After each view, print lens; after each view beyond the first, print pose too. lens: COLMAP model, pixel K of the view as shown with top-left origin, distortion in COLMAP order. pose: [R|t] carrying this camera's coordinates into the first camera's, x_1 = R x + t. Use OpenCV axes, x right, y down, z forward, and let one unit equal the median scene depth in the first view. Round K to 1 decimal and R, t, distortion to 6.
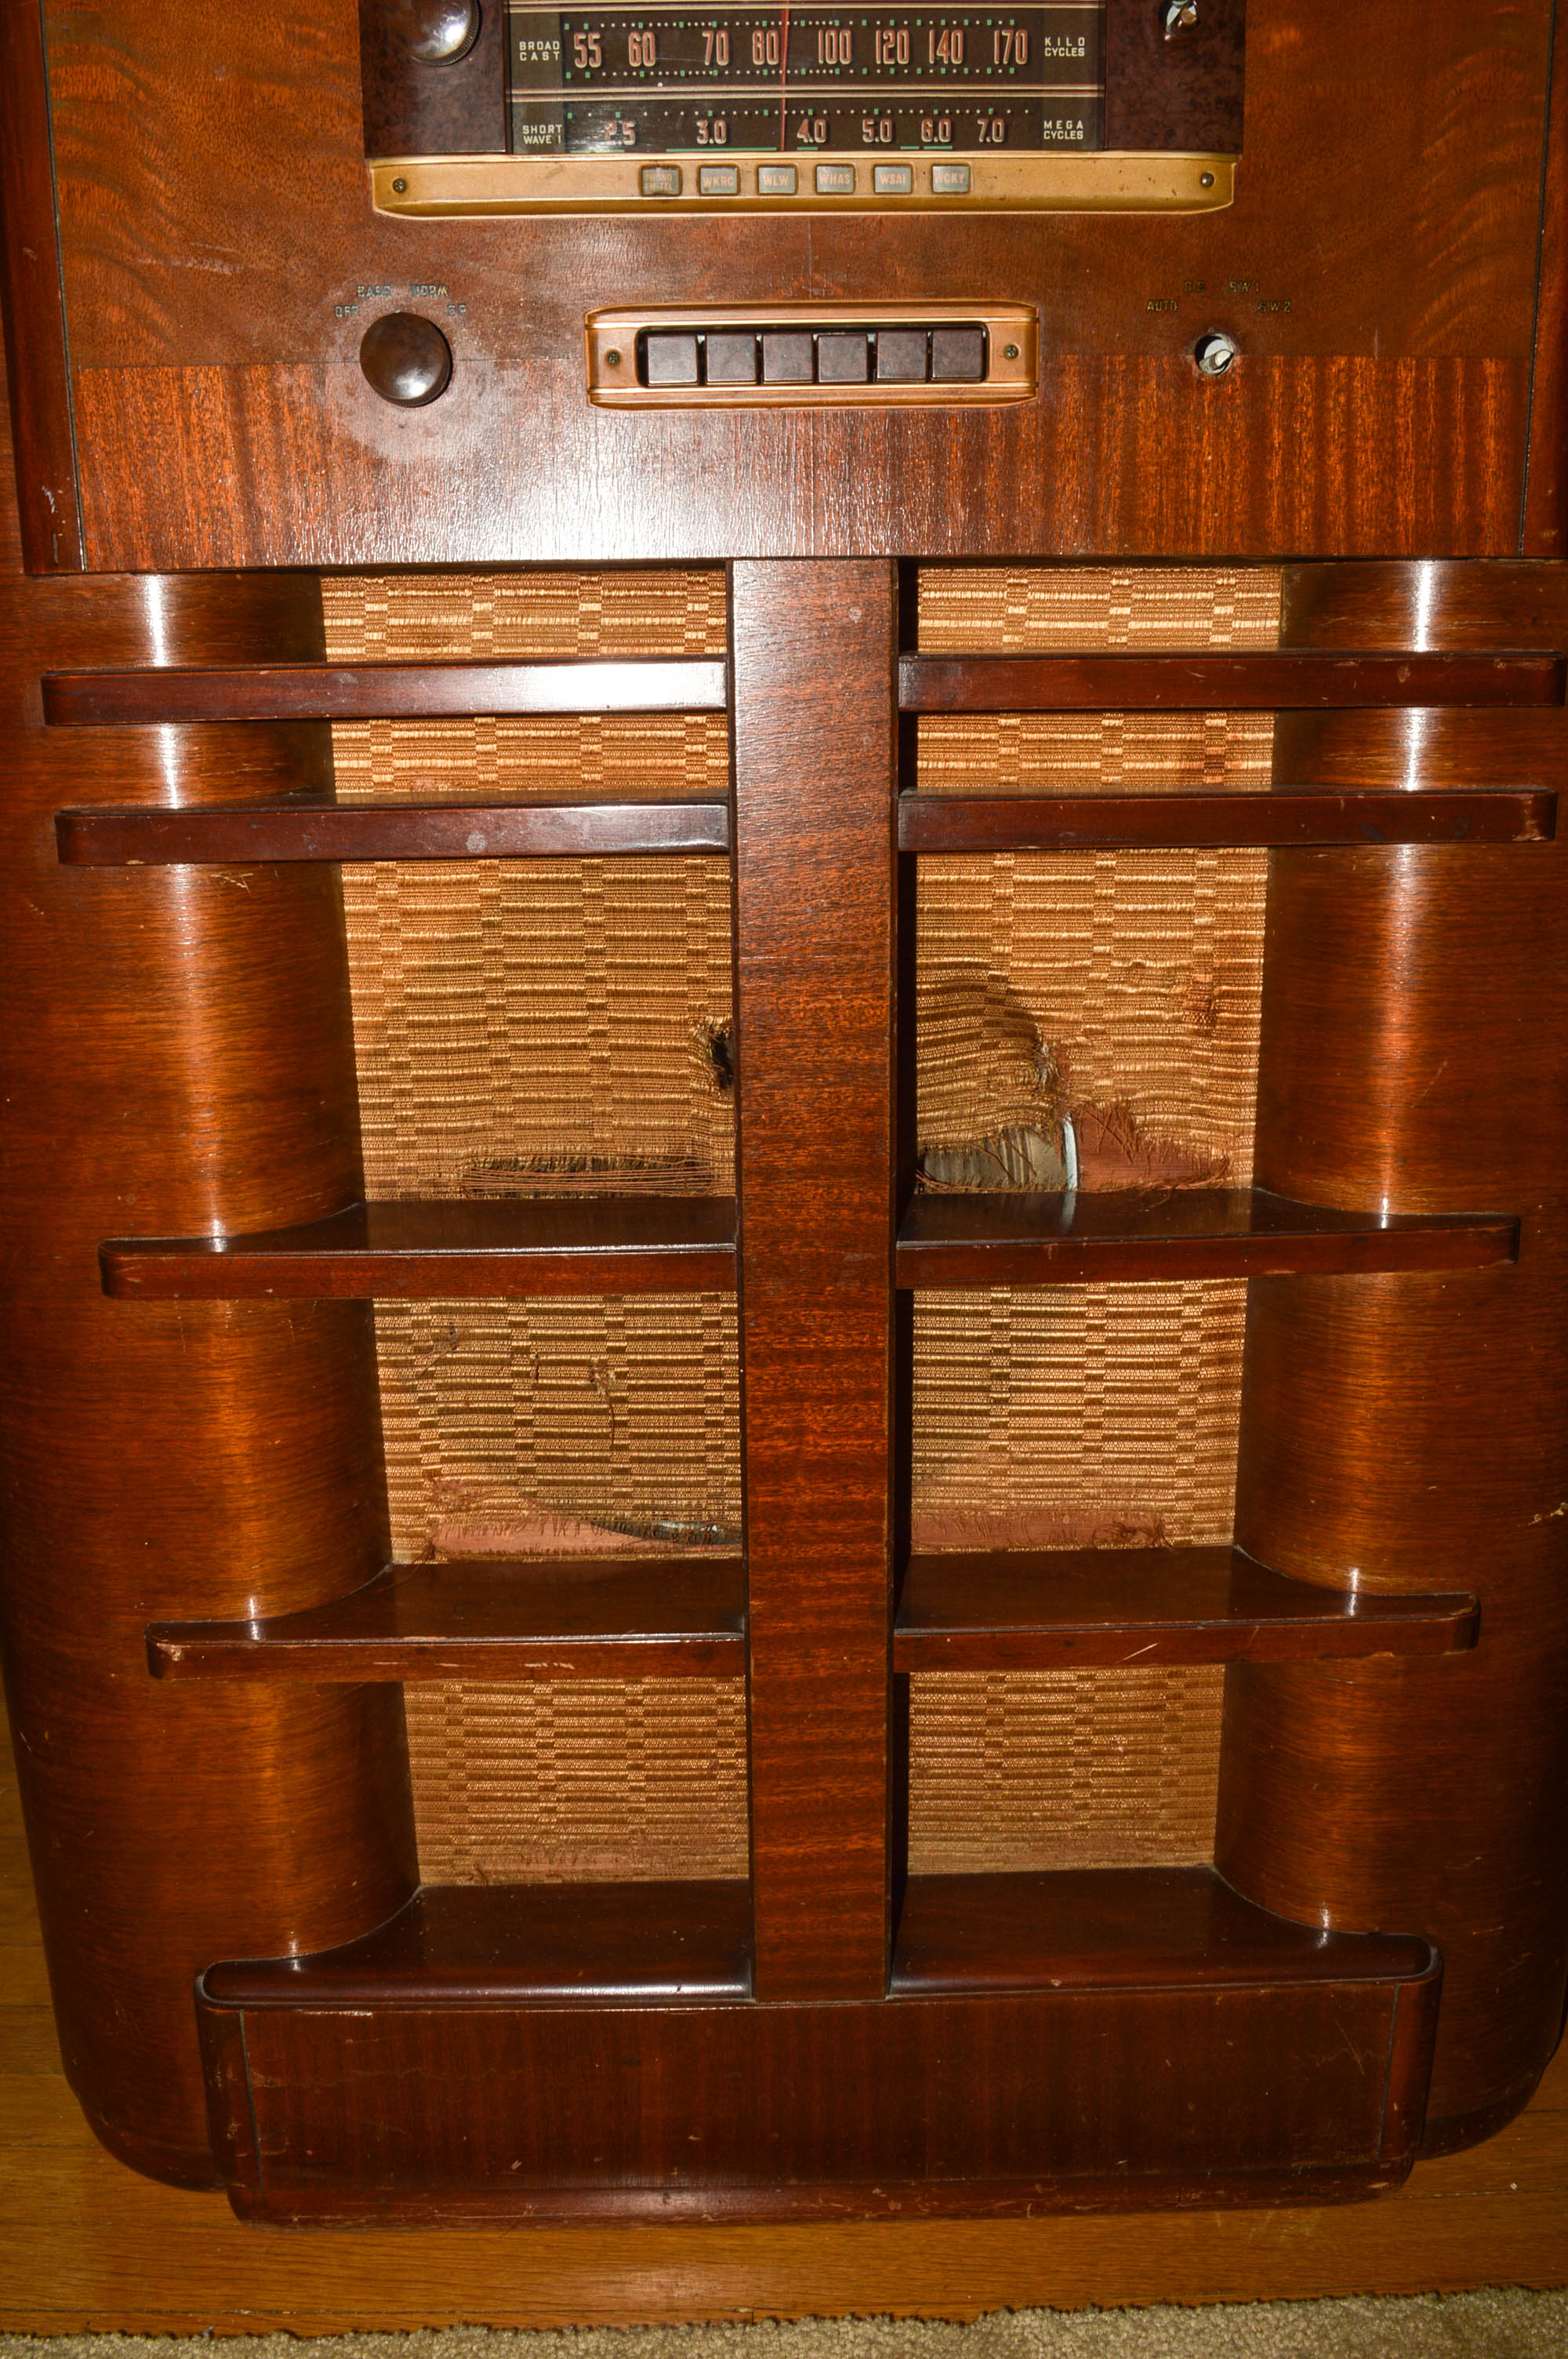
lens RADIAL K [[1977.3, 0, 784.0], [0, 1977.3, 1179.5], [0, 0, 1]] dist [-0.067807, -0.000353]
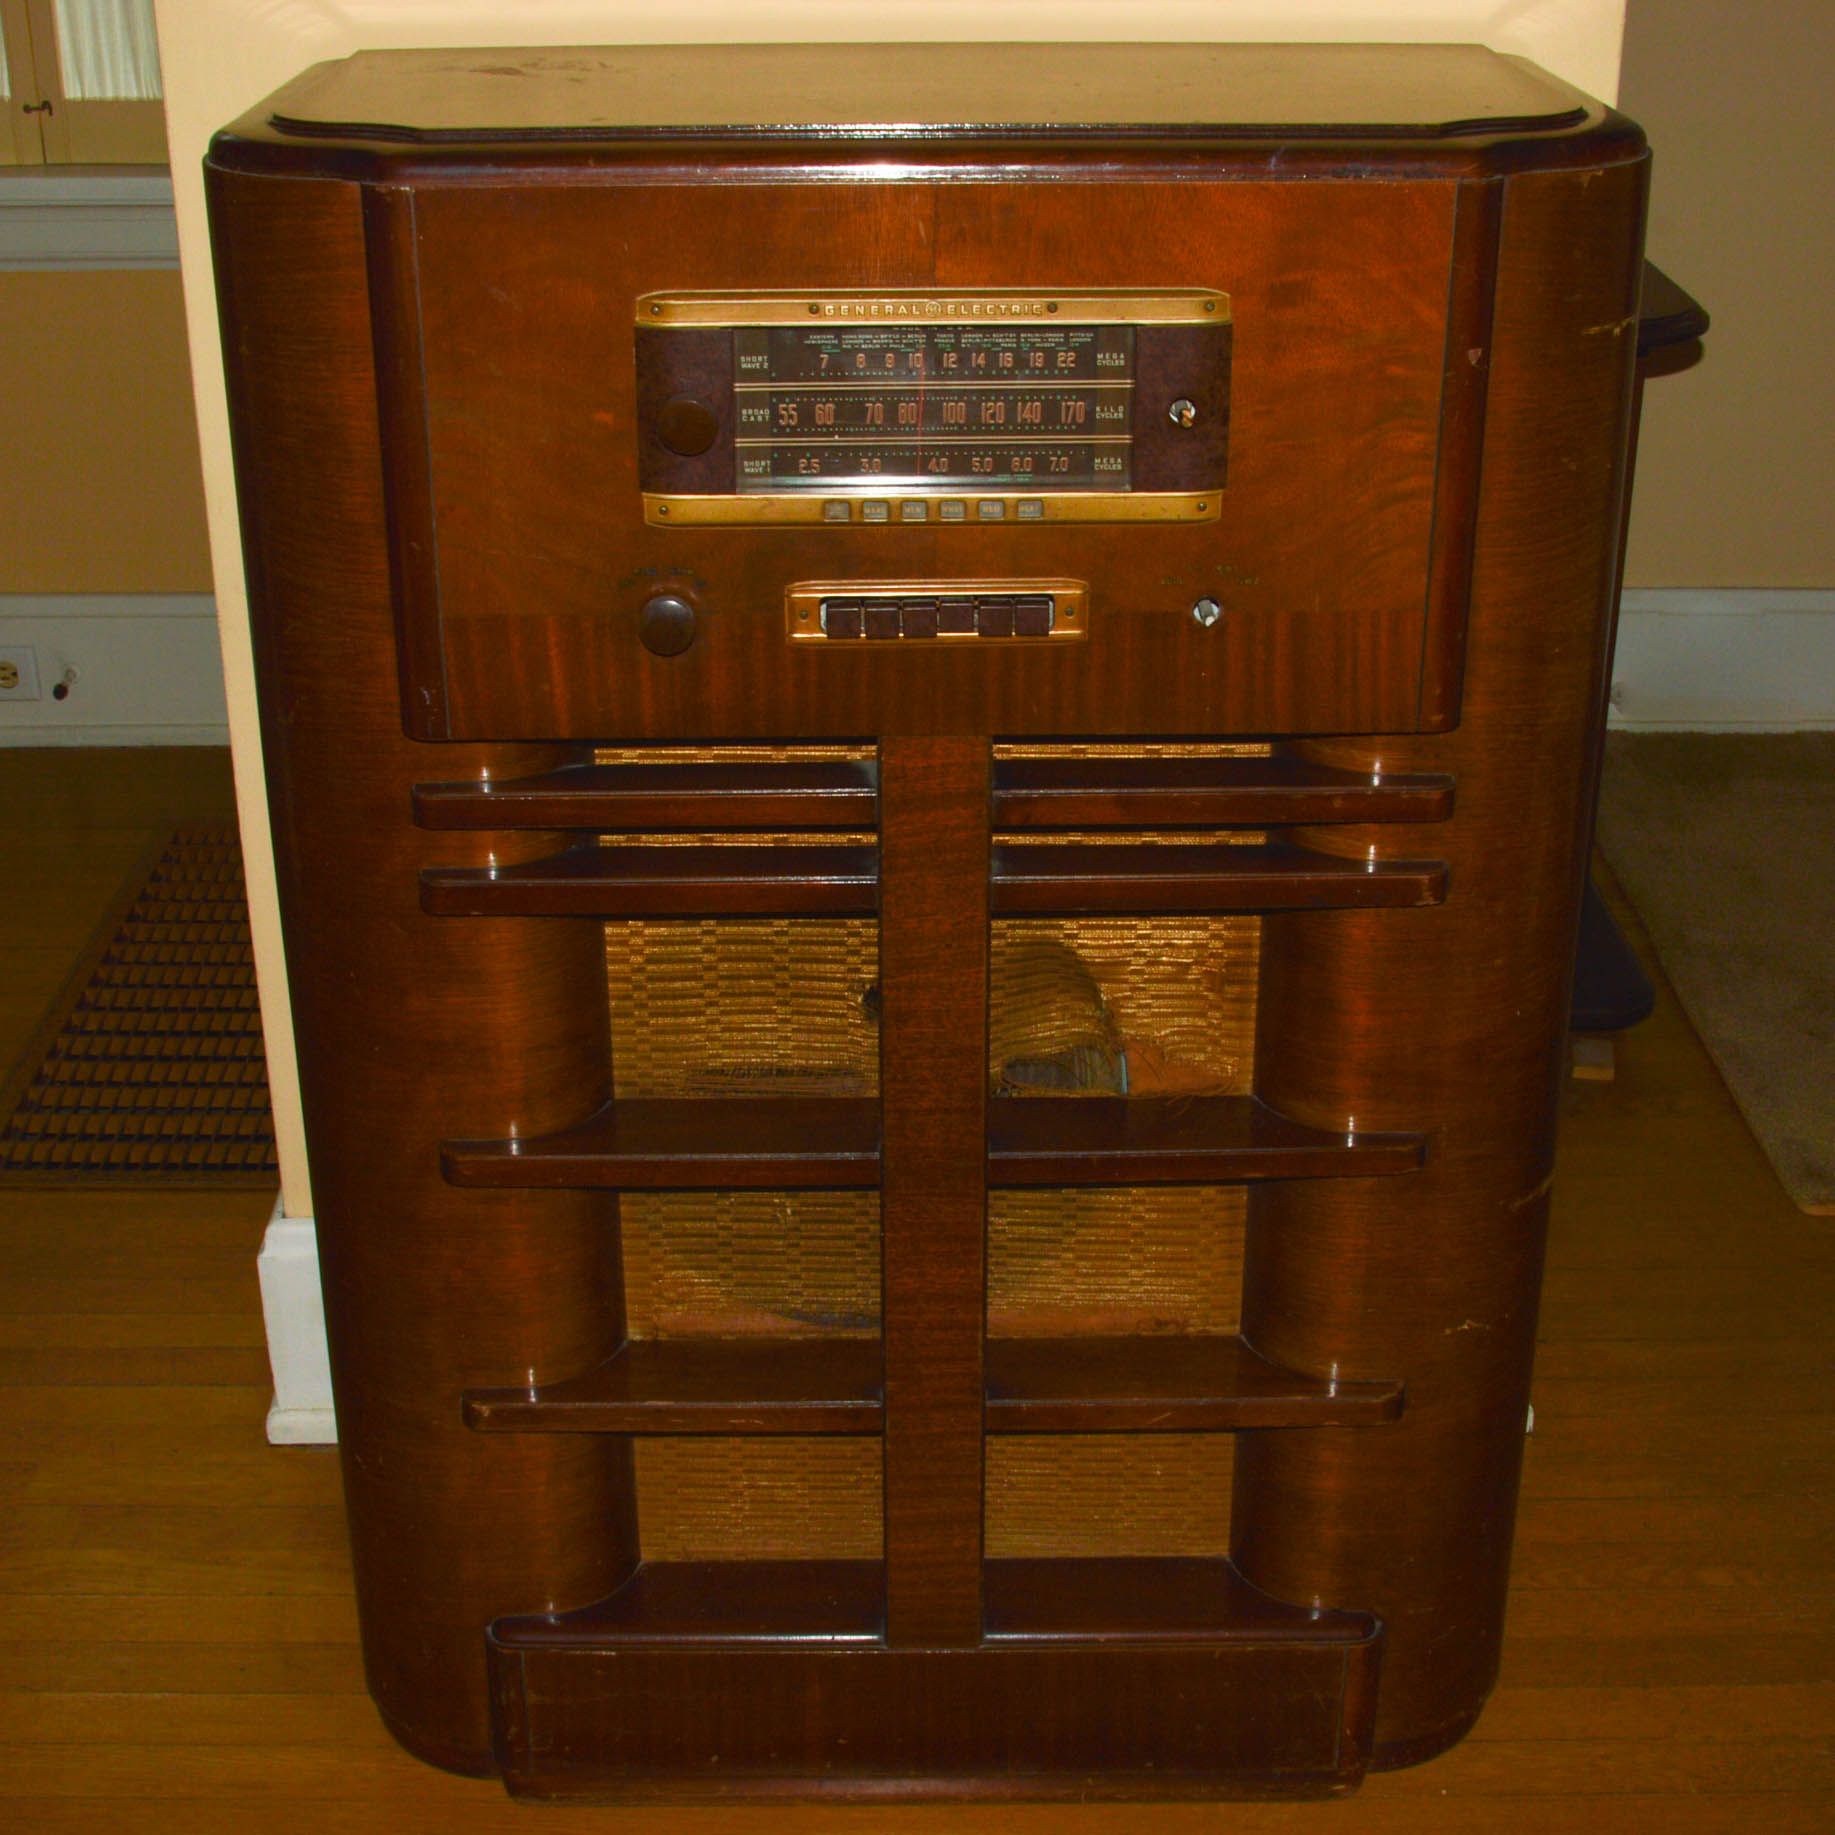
lens RADIAL K [[2829.1, 0, 917.5], [0, 2829.1, 917.5], [0, 0, 1]] dist [-0.028211, 0.002636]
pose [[0.999868, 0.014170, -0.008012, 0.016119], [-0.012761, 0.987886, 0.154654, -0.414764], [0.010106, -0.154531, 0.987936, -0.930560]]
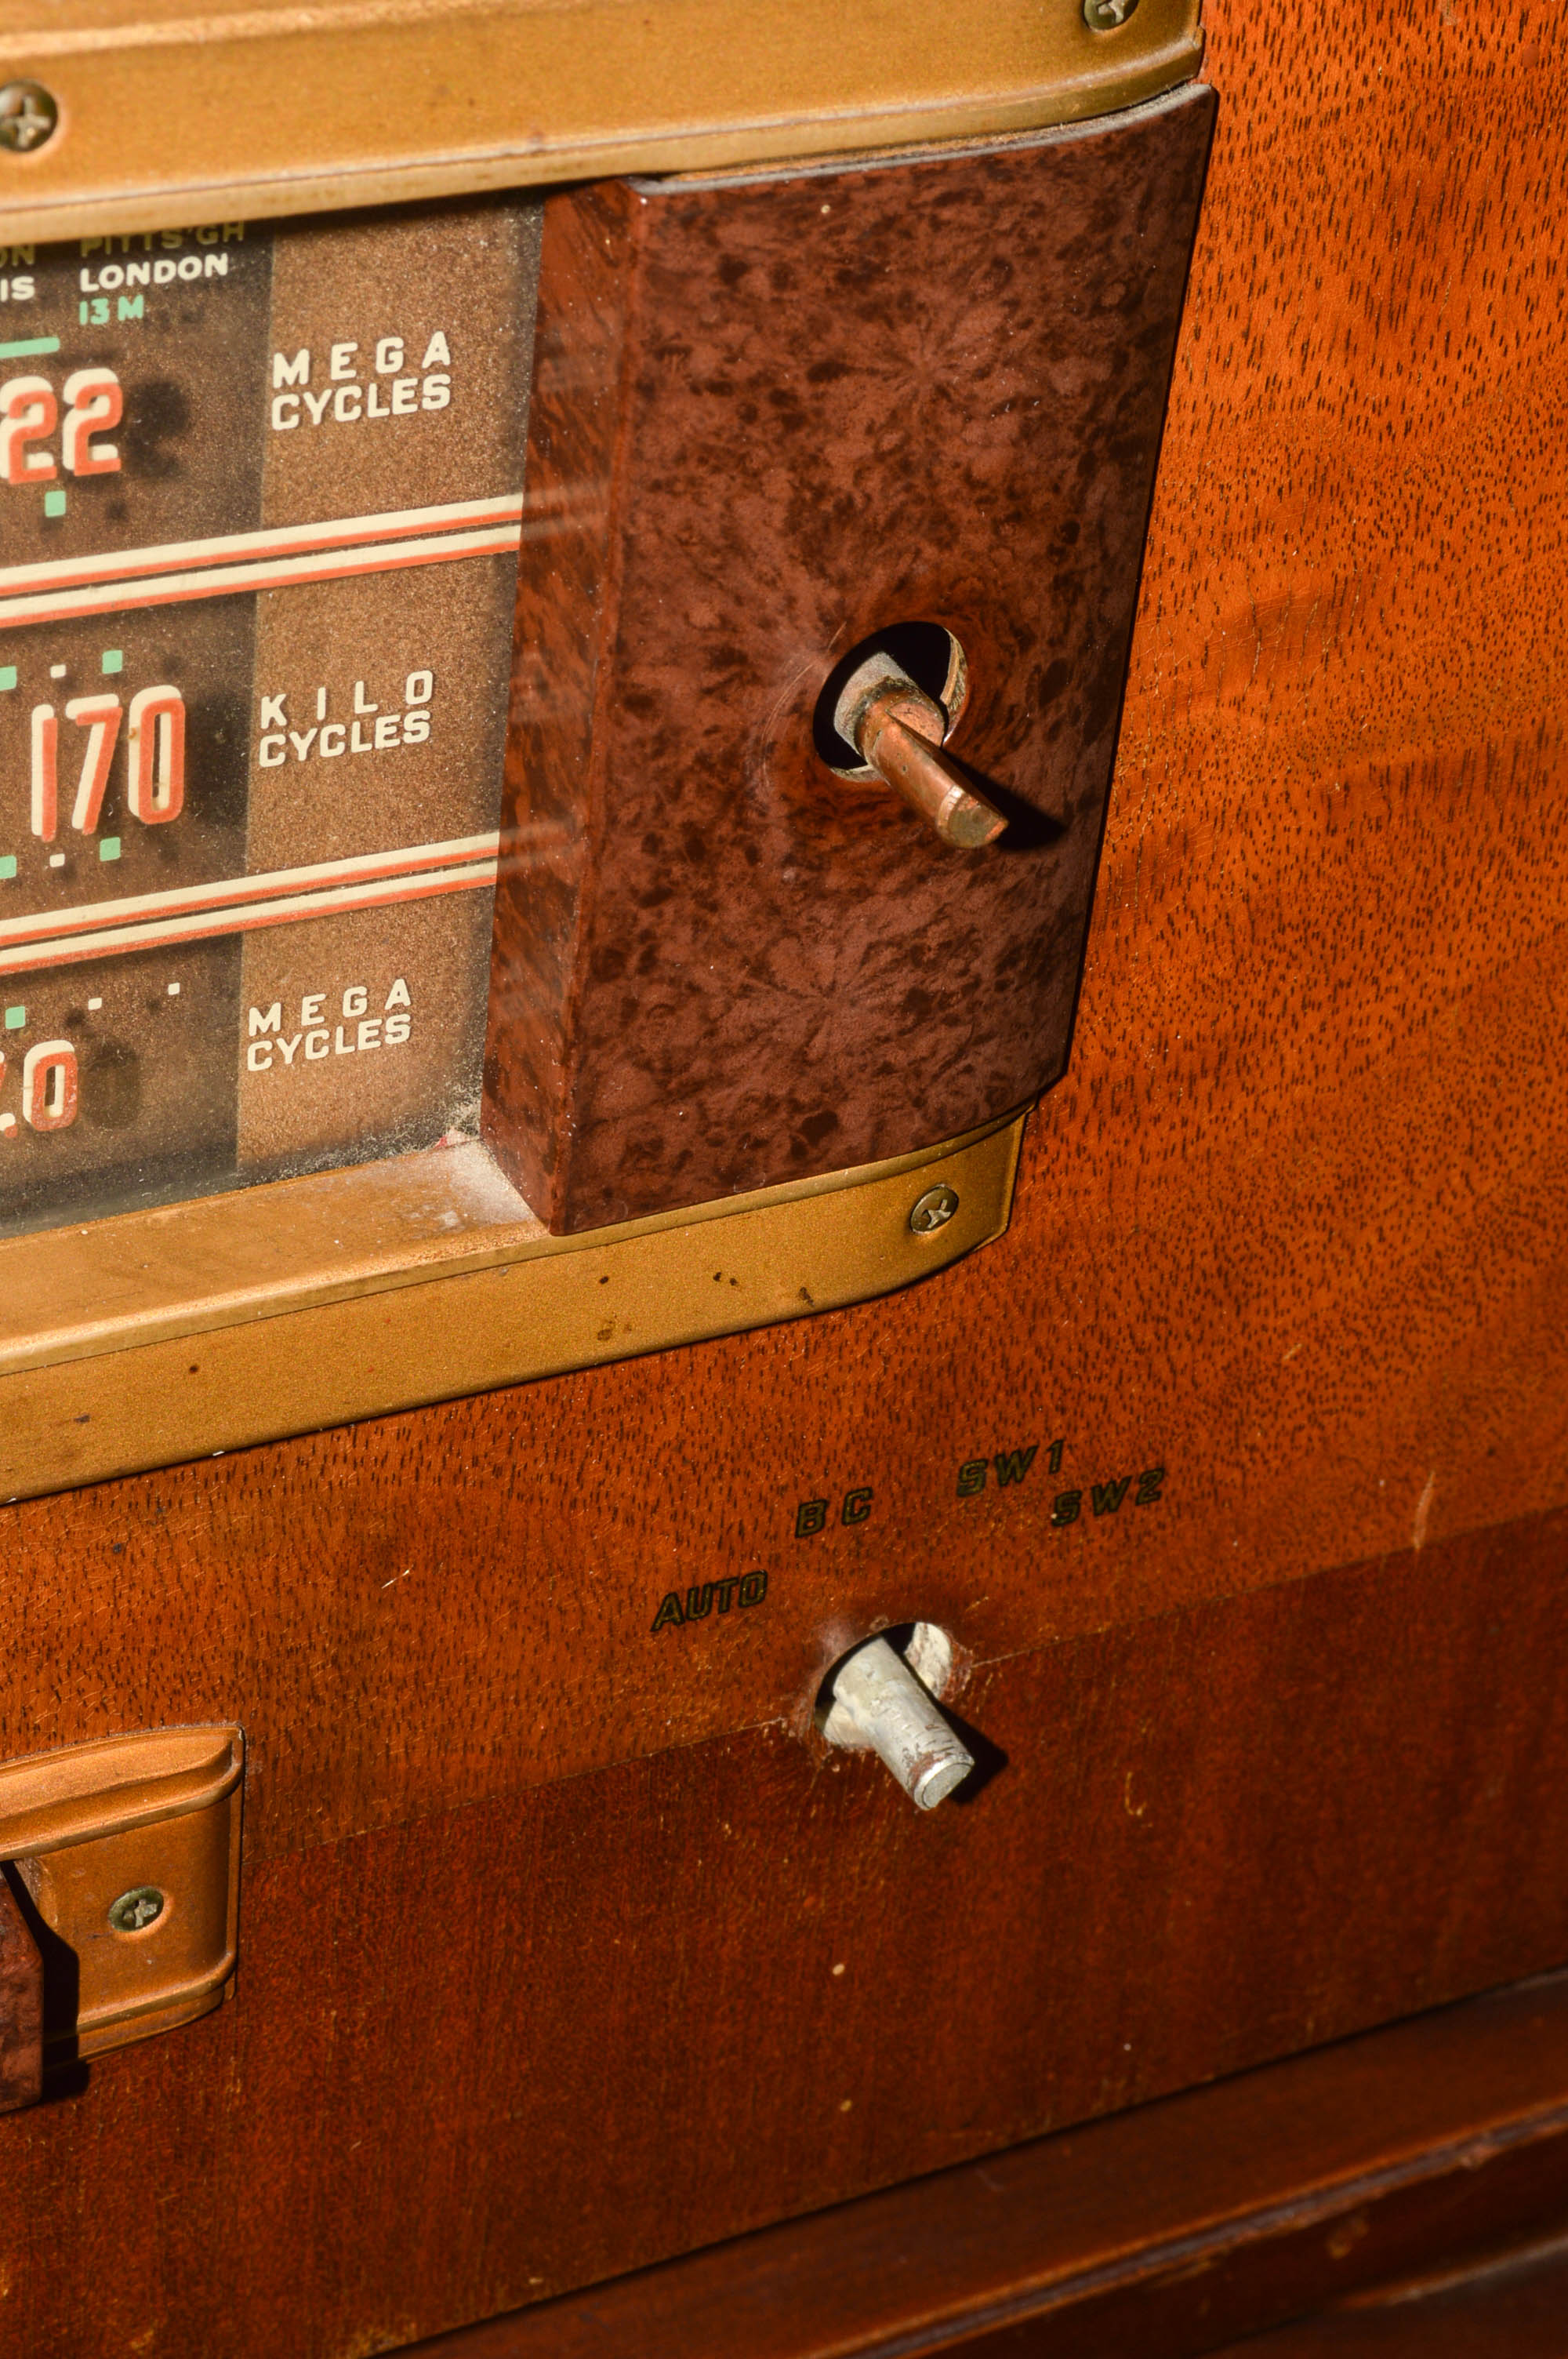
lens RADIAL K [[4591.7, 0, 784.0], [0, 4591.7, 1179.5], [0, 0, 1]] dist [0.014379, 0.134554]
pose [[0.893499, -0.169778, 0.415733, -0.024201], [0.009351, 0.932610, 0.360765, -0.557716], [-0.448967, -0.318456, 0.834874, 0.414093]]
